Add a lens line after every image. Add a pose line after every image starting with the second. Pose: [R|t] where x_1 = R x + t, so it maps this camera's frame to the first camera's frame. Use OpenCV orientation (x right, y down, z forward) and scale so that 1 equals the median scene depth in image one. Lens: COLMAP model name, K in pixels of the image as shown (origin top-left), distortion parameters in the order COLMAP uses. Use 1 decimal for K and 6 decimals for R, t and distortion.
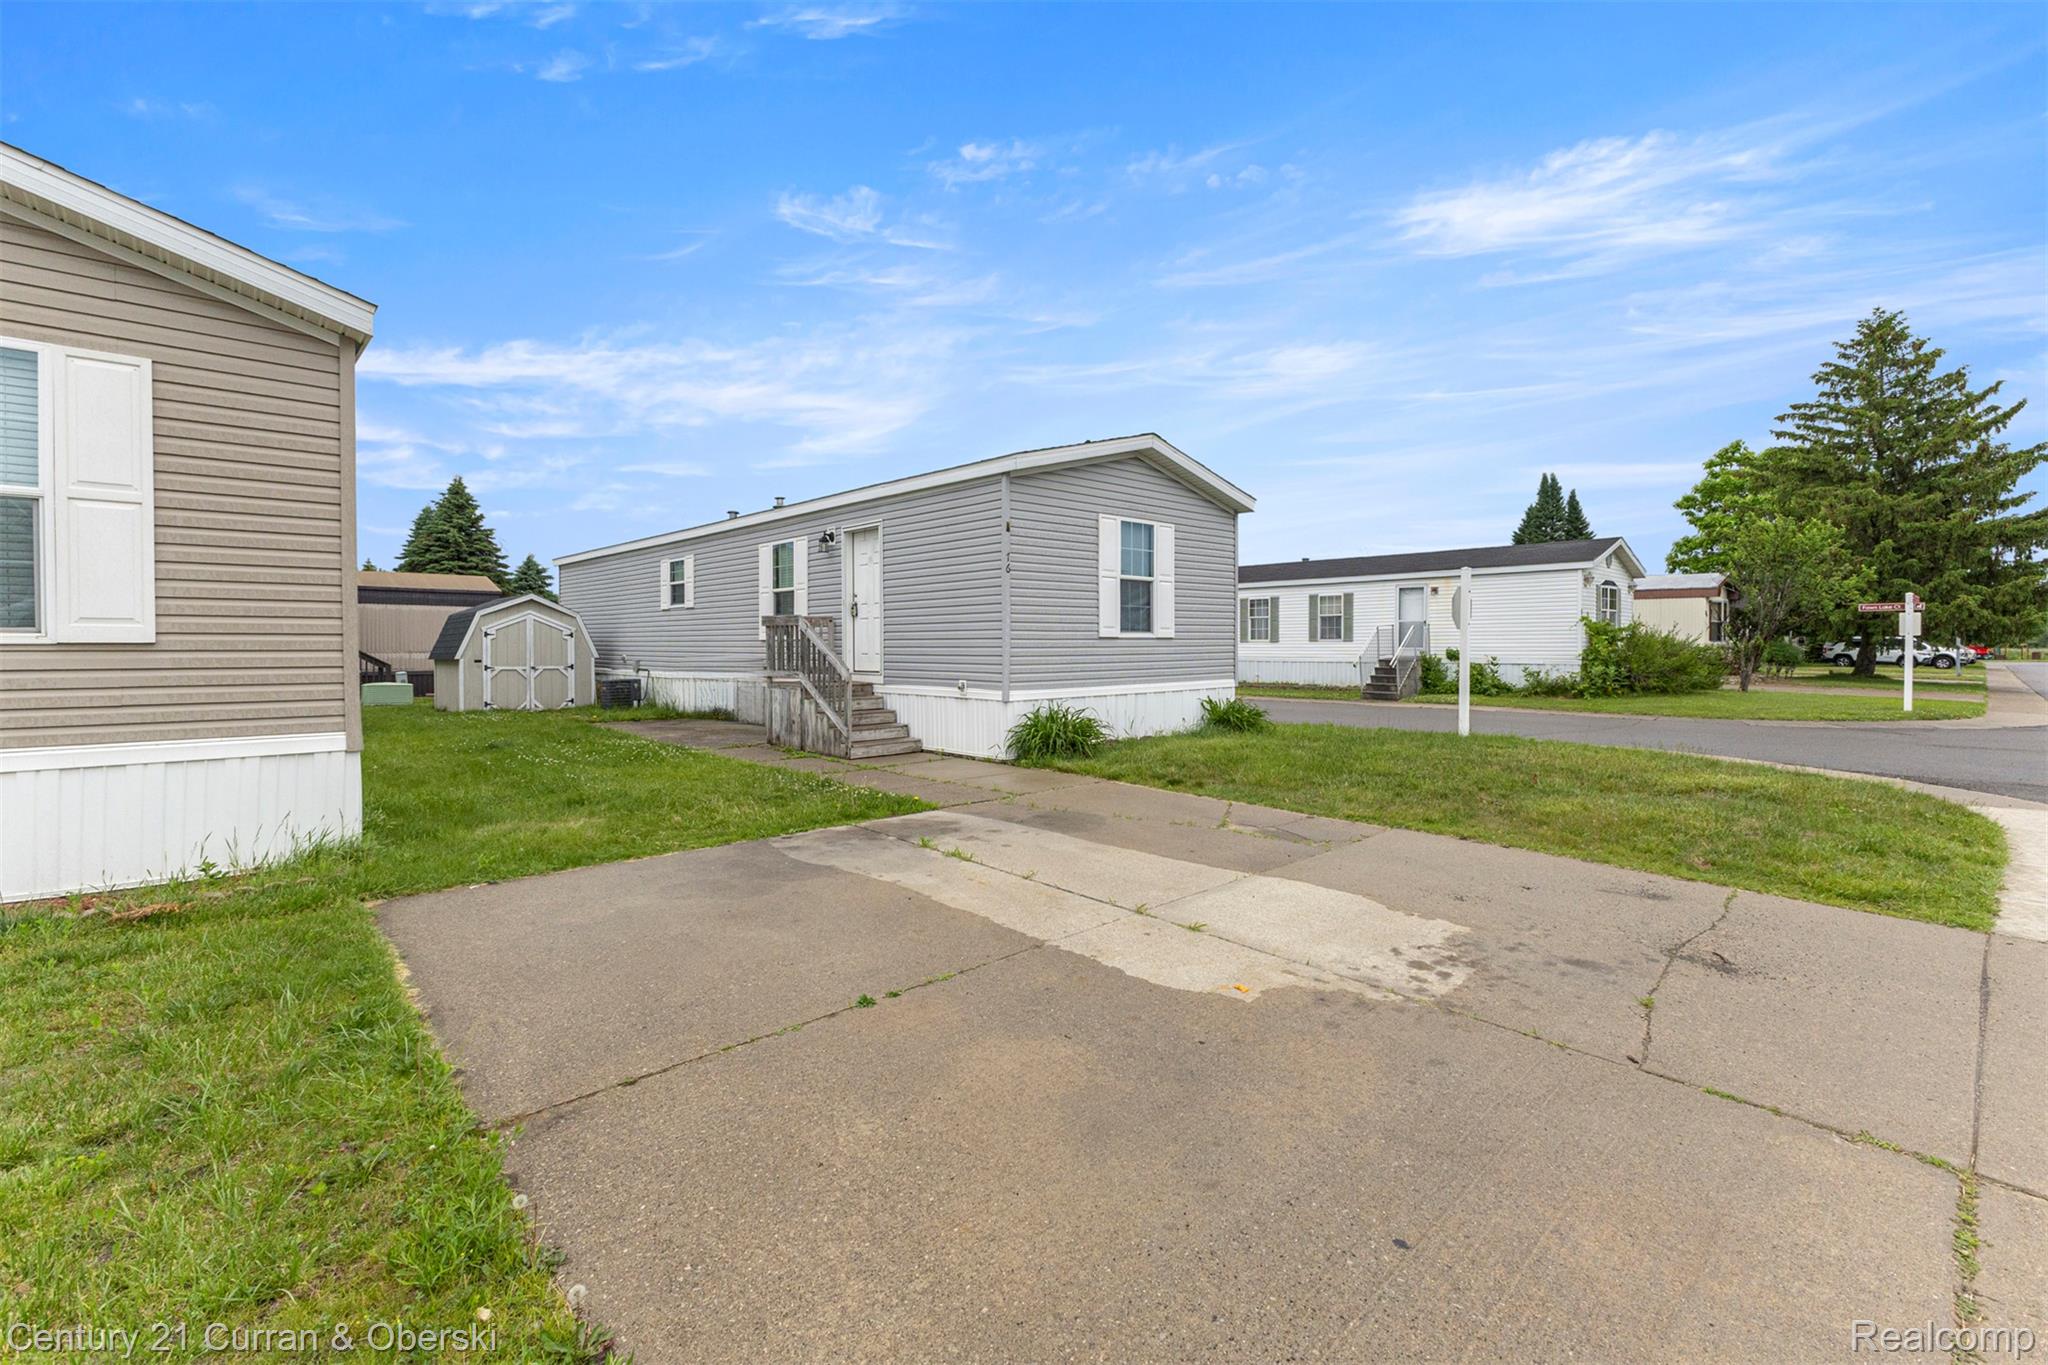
lens RADIAL K [[892.2, 0, 1031.1], [0, 892.2, 648.8], [0, 0, 1]] dist [0.000127, -0.000113]
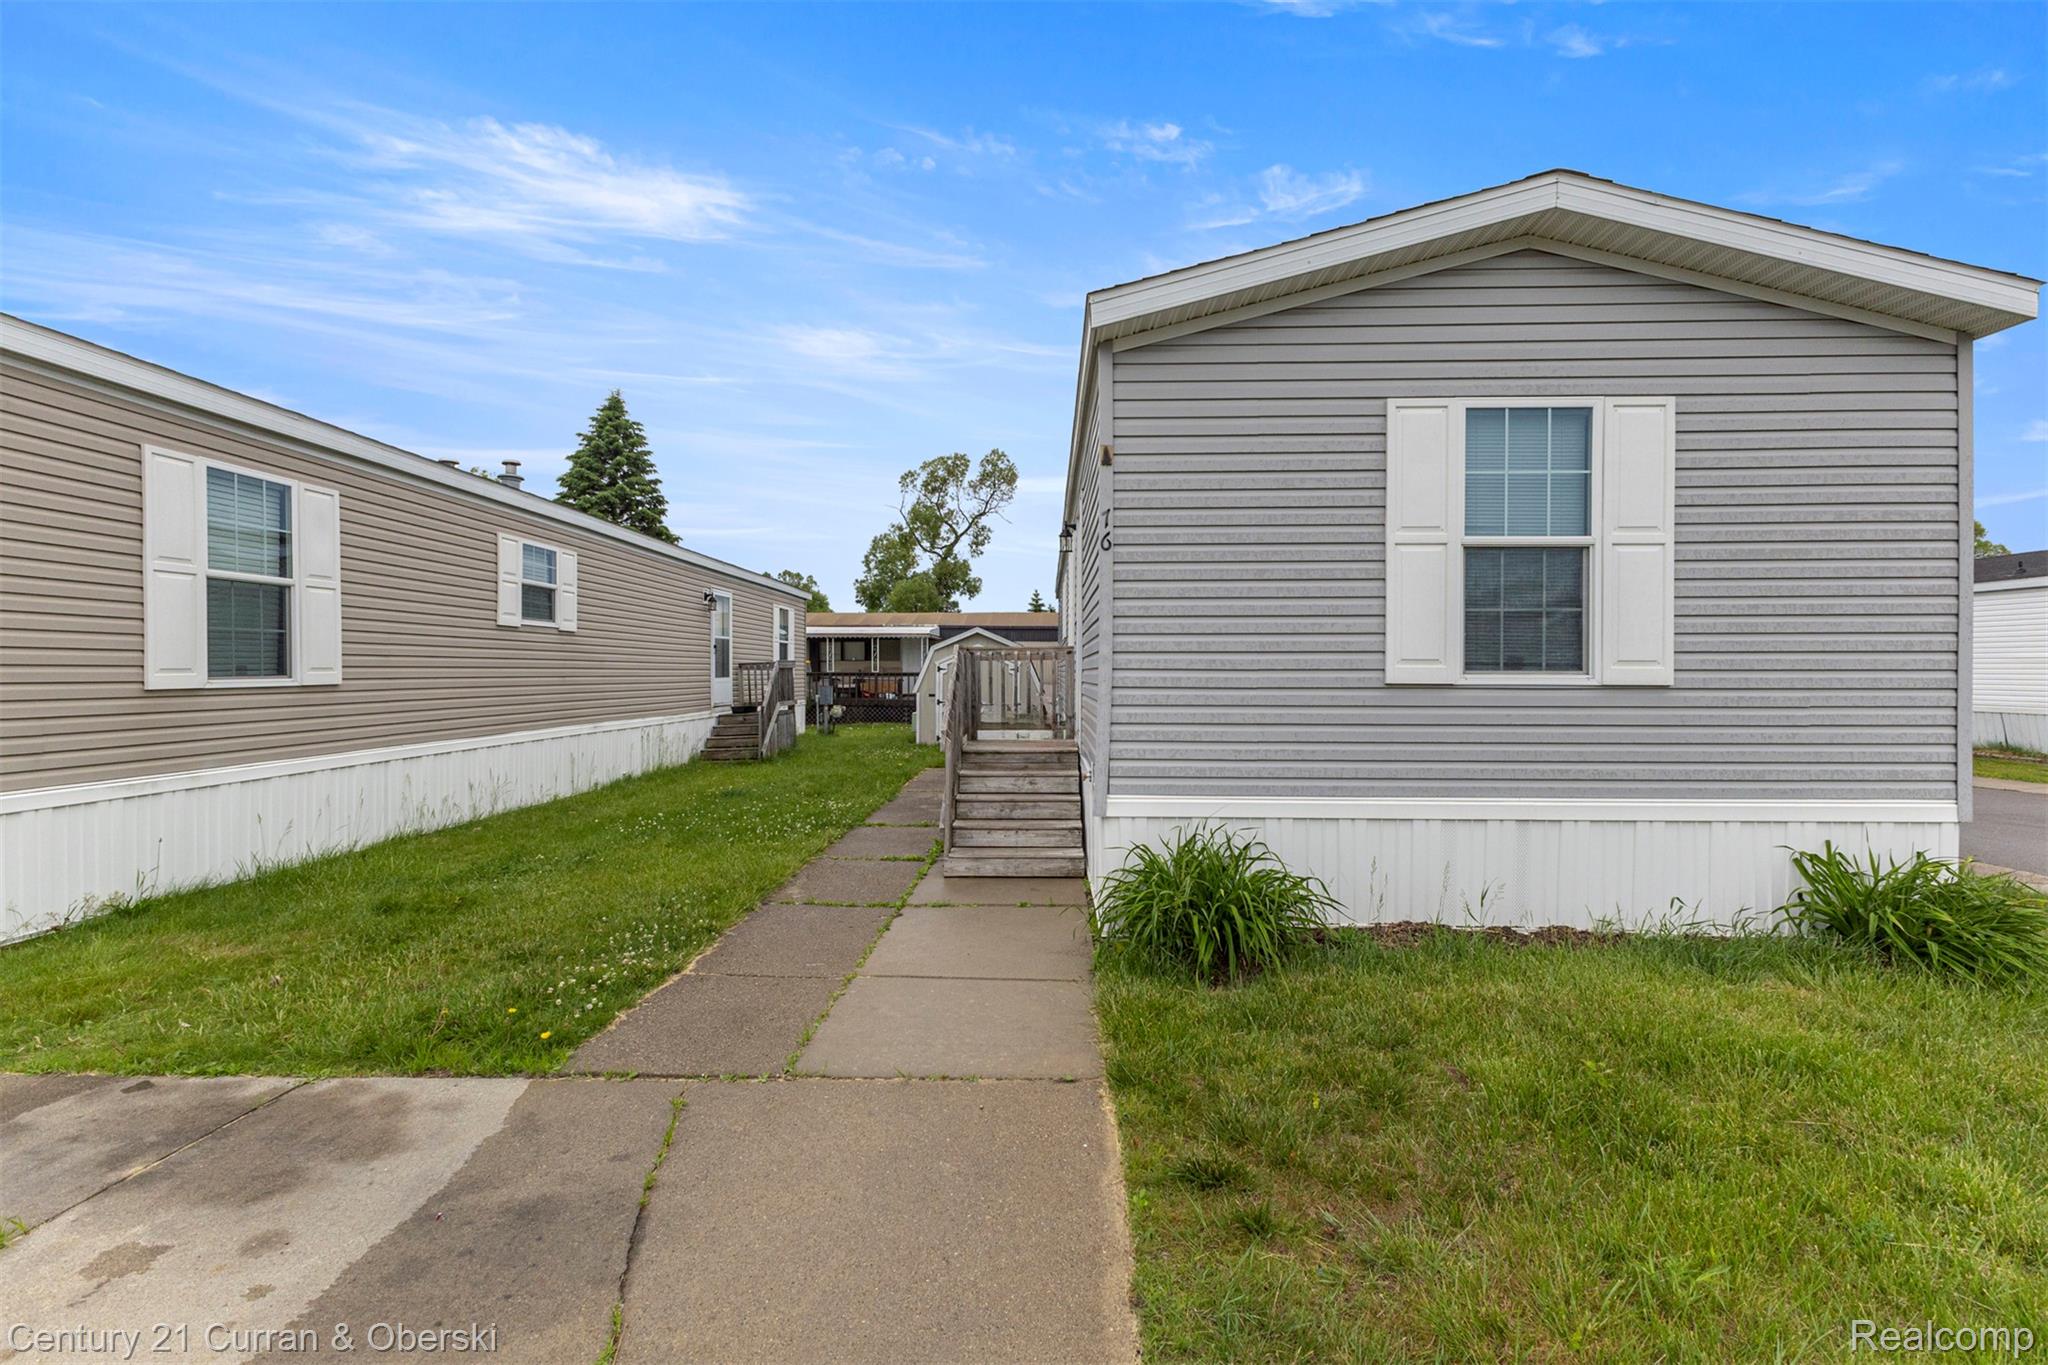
lens RADIAL K [[884.3, 0, 1021.1], [0, 884.3, 660.6], [0, 0, 1]] dist [0.001723, 0.000068]
pose [[0.709425, -0.005744, -0.704758, 0.241373], [-0.008953, 0.999813, -0.017162, -0.014650], [0.704724, 0.018485, 0.709240, 0.544549]]
